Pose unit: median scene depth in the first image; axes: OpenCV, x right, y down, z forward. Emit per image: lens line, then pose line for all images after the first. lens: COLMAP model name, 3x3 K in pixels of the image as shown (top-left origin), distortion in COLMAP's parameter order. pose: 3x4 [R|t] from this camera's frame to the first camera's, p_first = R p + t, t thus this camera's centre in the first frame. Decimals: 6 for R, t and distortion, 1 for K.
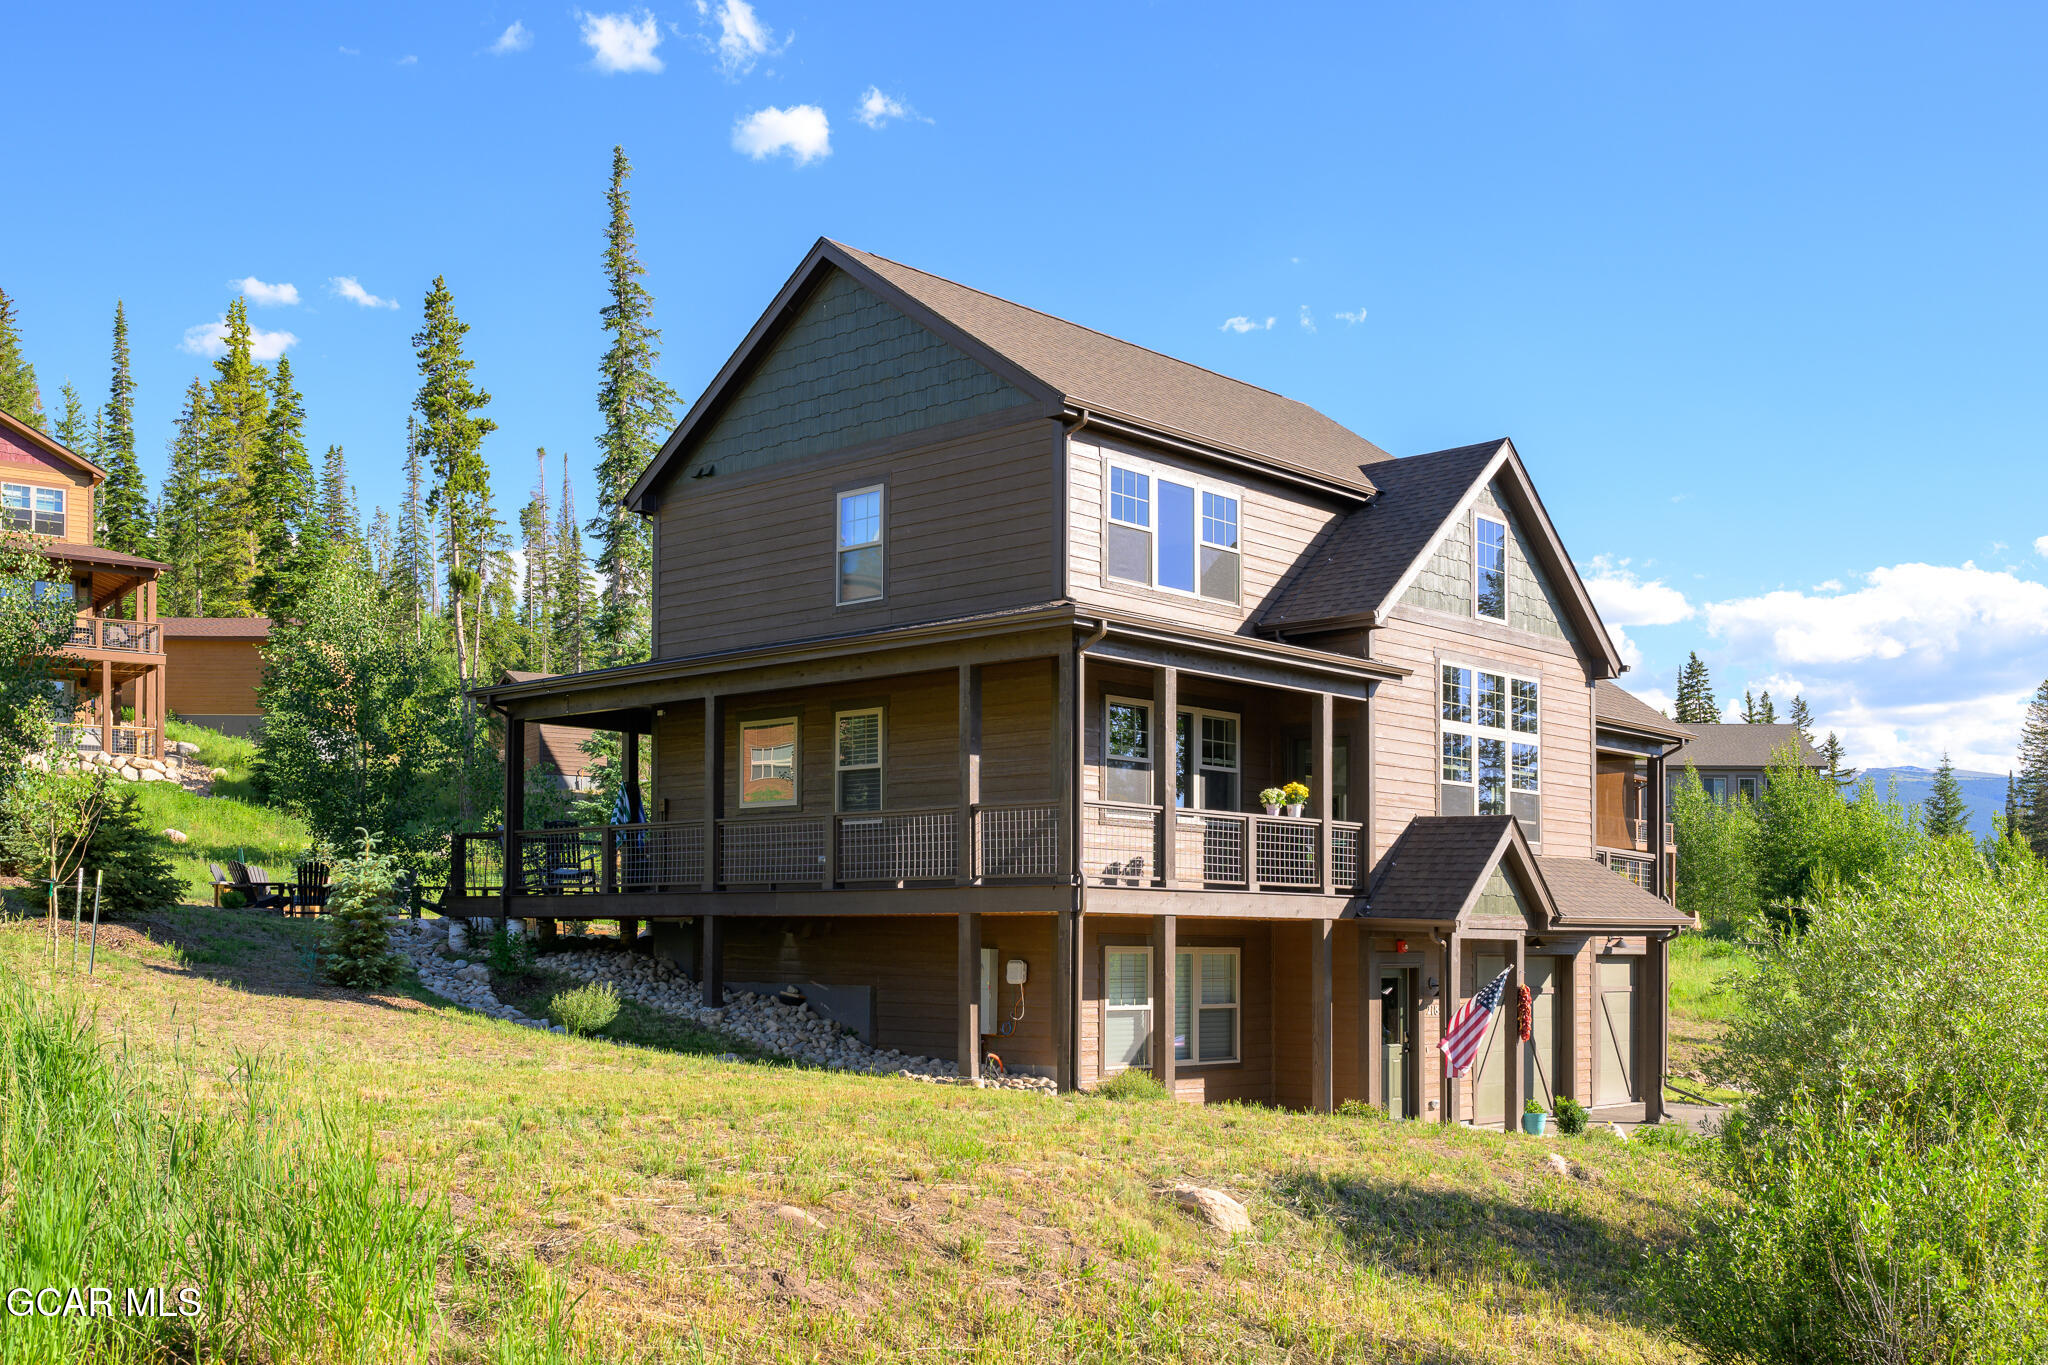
lens RADIAL K [[1887.5, 0, 1017.8], [0, 1887.5, 671.5], [0, 0, 1]] dist [0.007813, 0.000000]
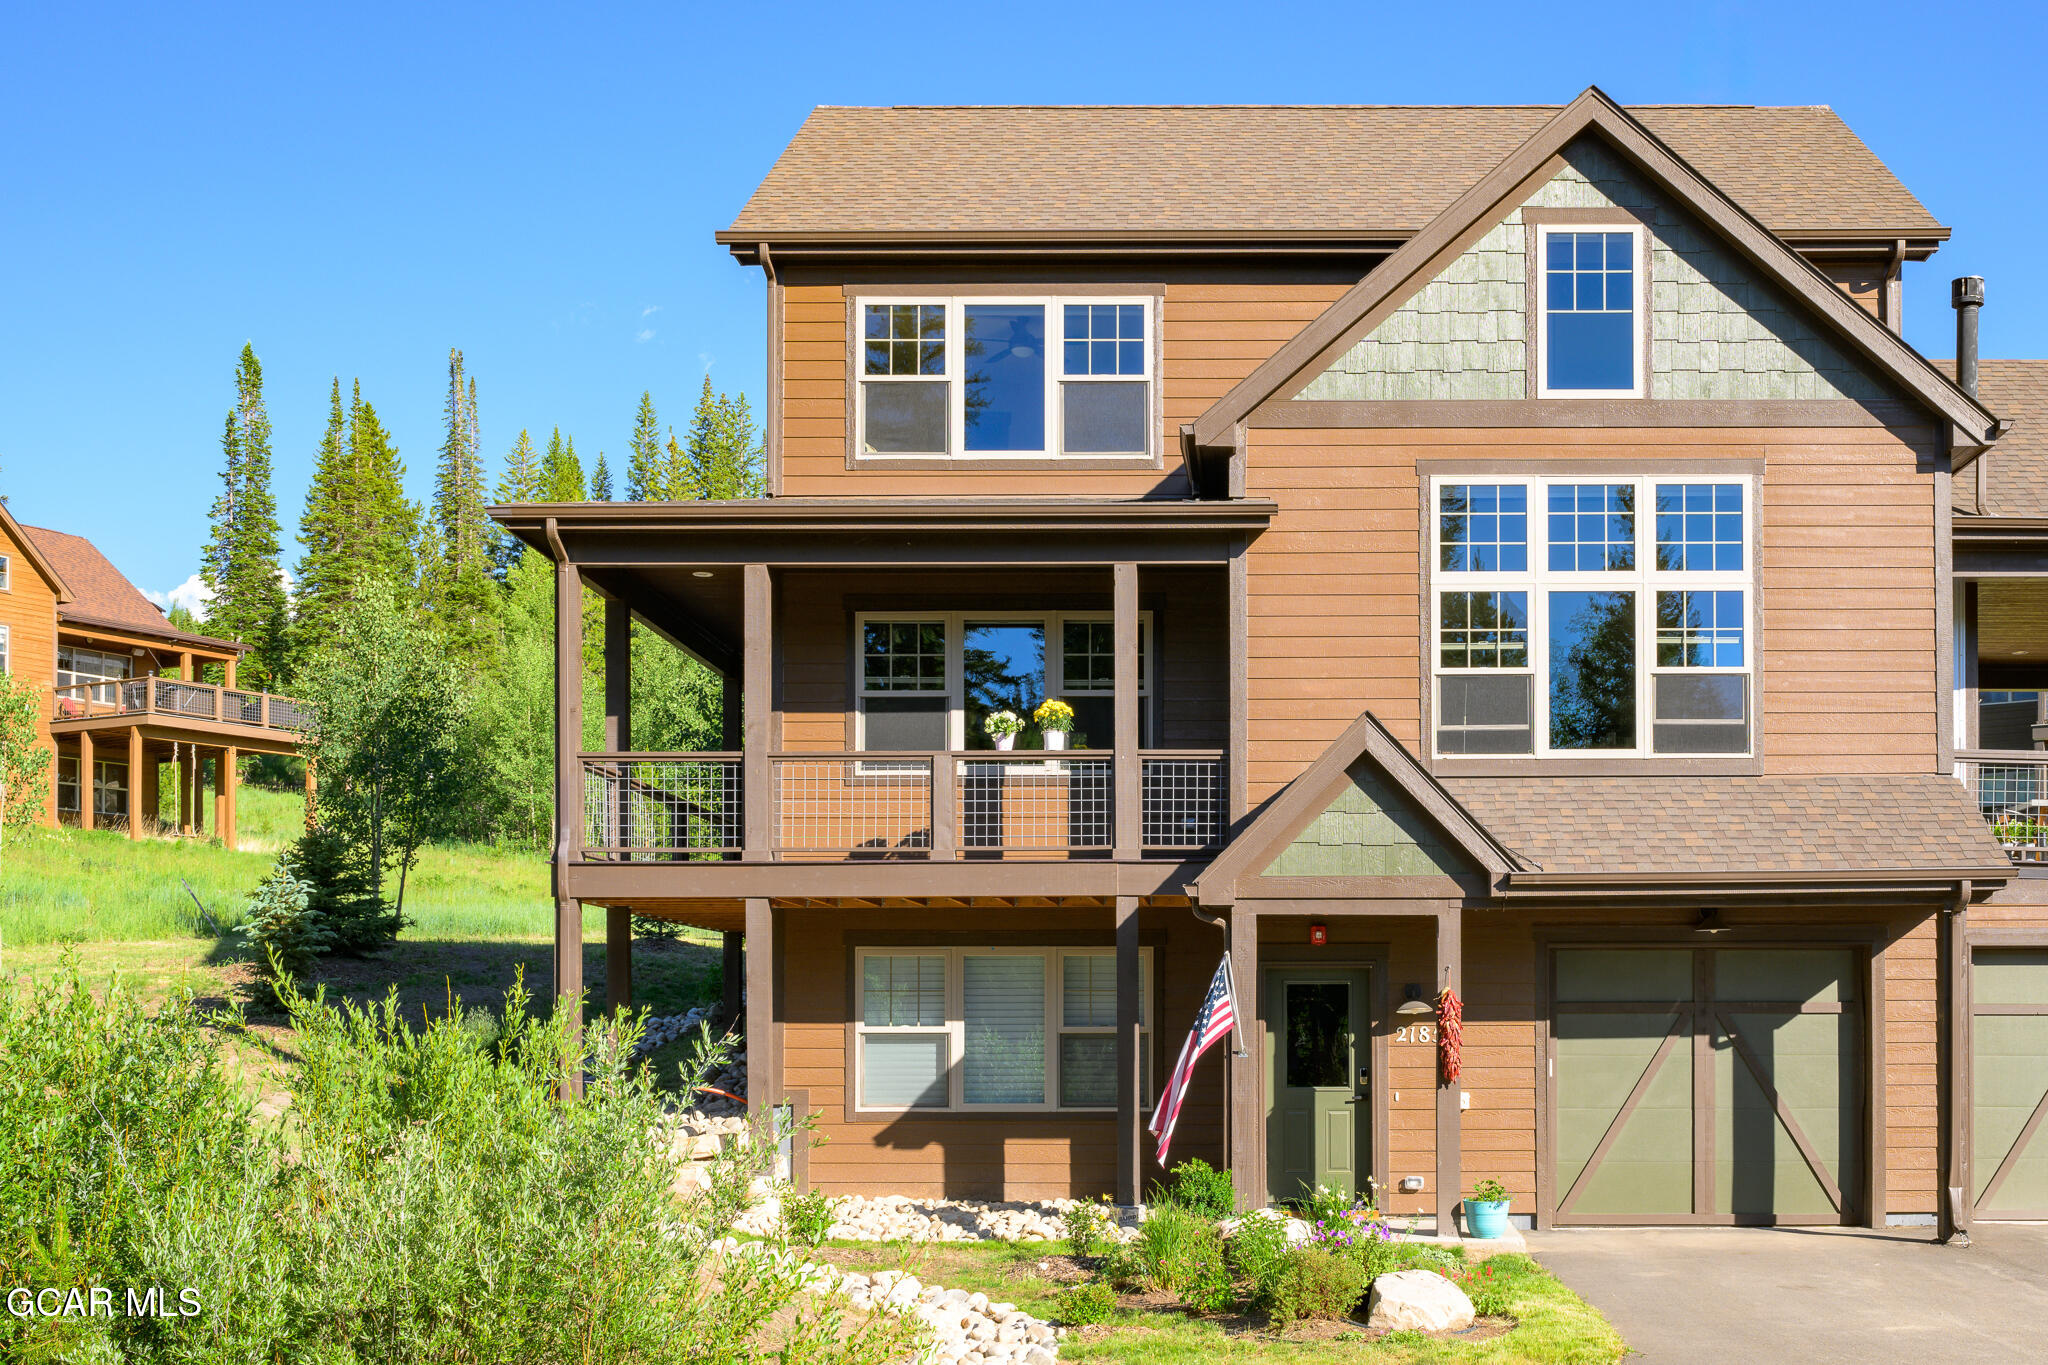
lens RADIAL K [[2271.6, 0, 1029.3], [0, 2271.6, 698.4], [0, 0, 1]] dist [0.006186, 0.000000]
pose [[0.703687, -0.113917, -0.701318, 0.653194], [0.110497, 0.992600, -0.050361, 0.089868], [0.701865, -0.042055, 0.711067, 0.369455]]
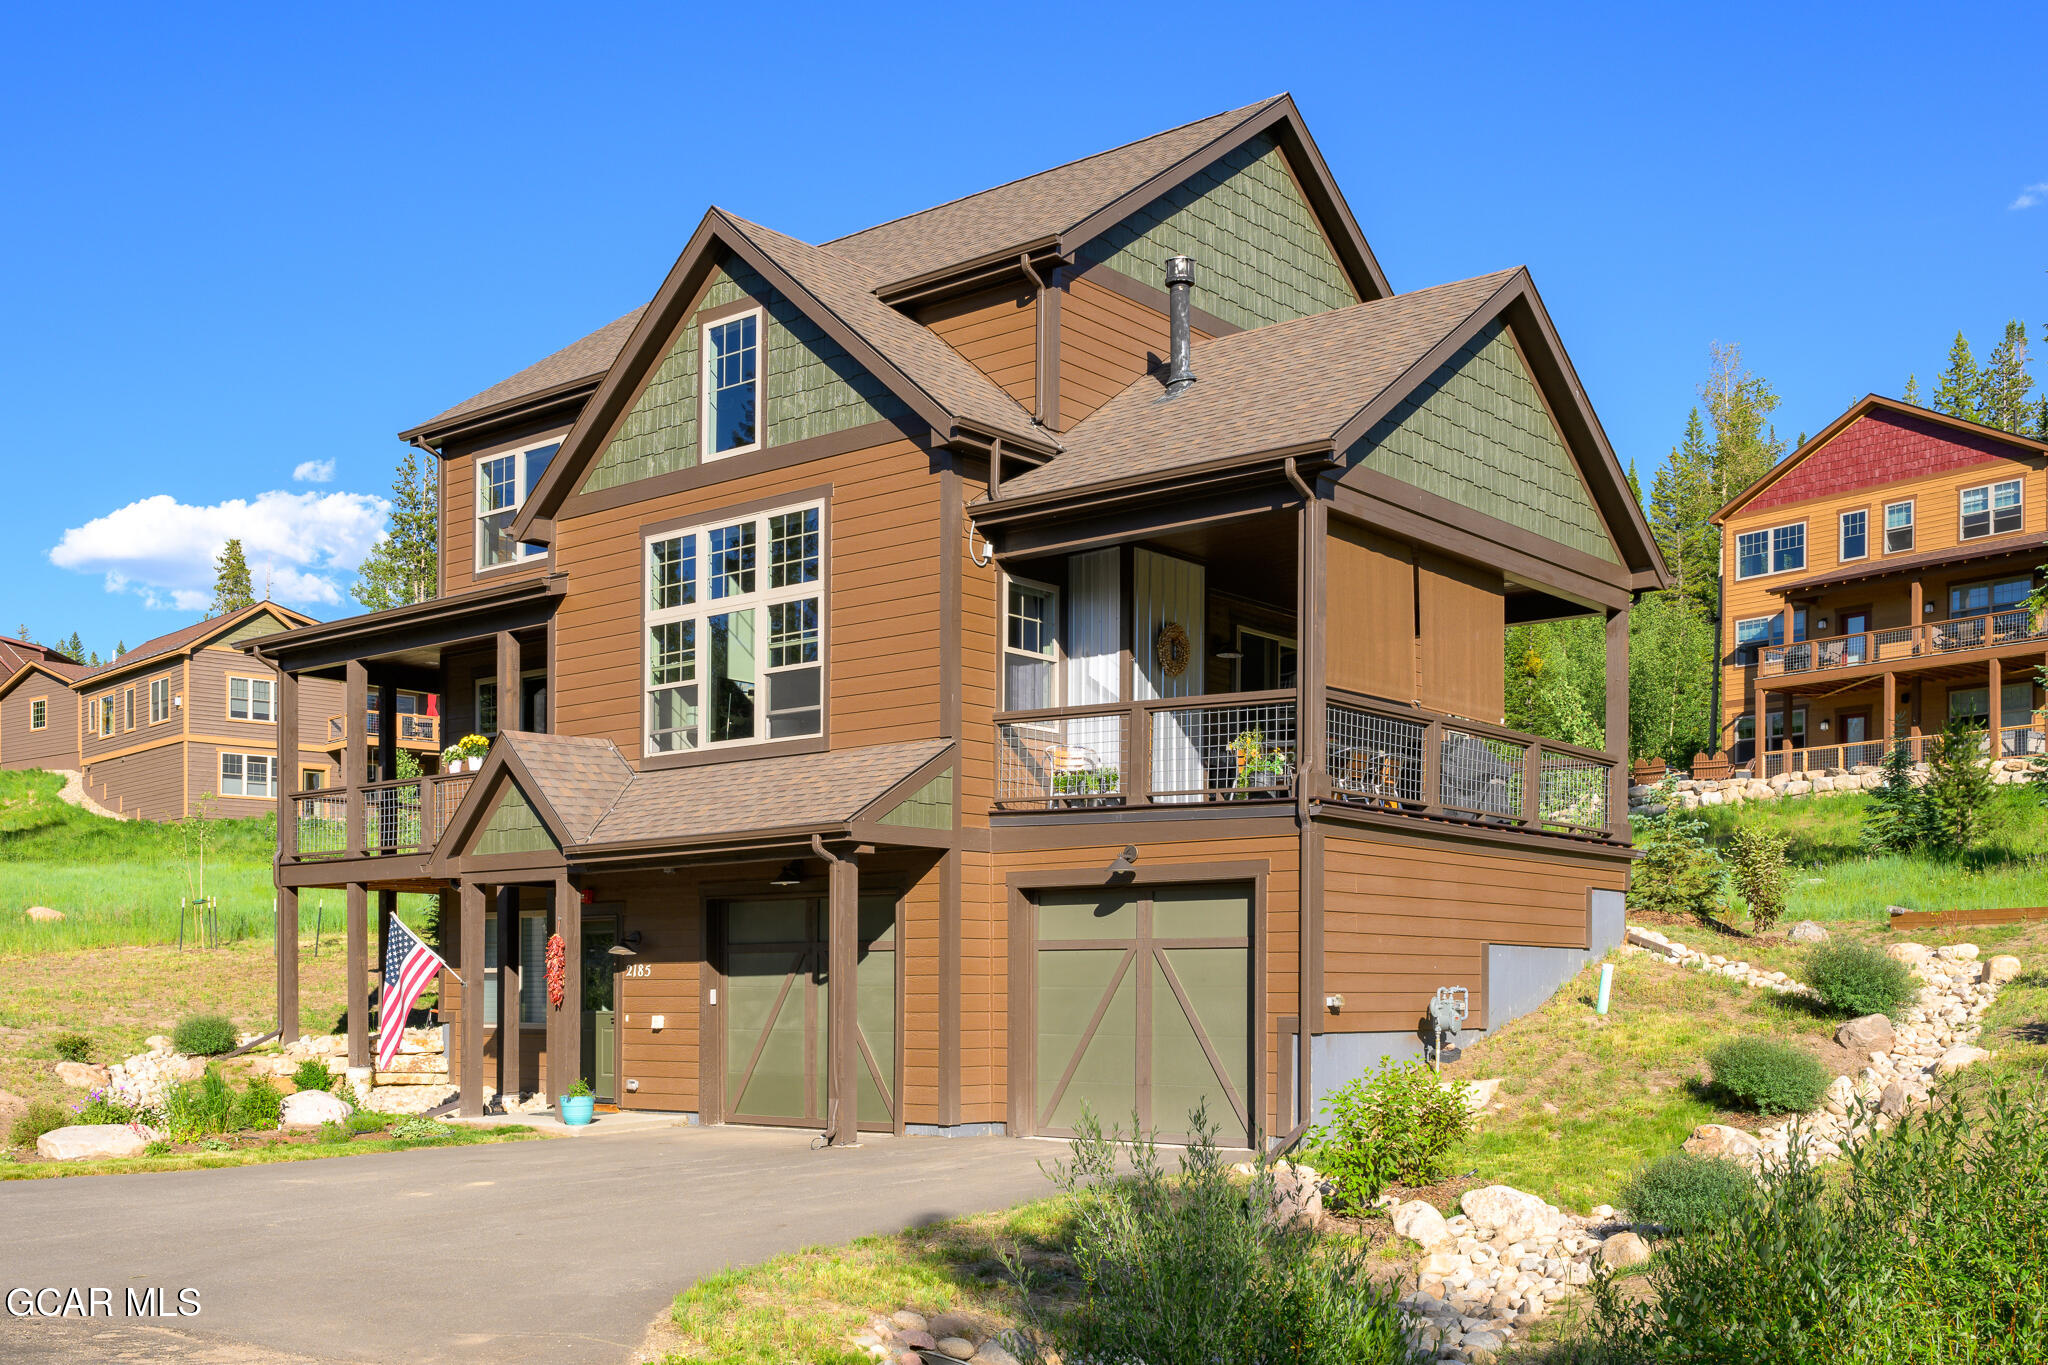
lens RADIAL K [[1985.6, 0, 1018.1], [0, 1985.6, 689.6], [0, 0, 1]] dist [-0.012869, 0.000000]
pose [[0.100788, -0.158973, -0.982125, 1.066837], [0.145724, 0.978864, -0.143490, 0.202262], [0.984178, -0.128657, 0.121824, 1.049488]]
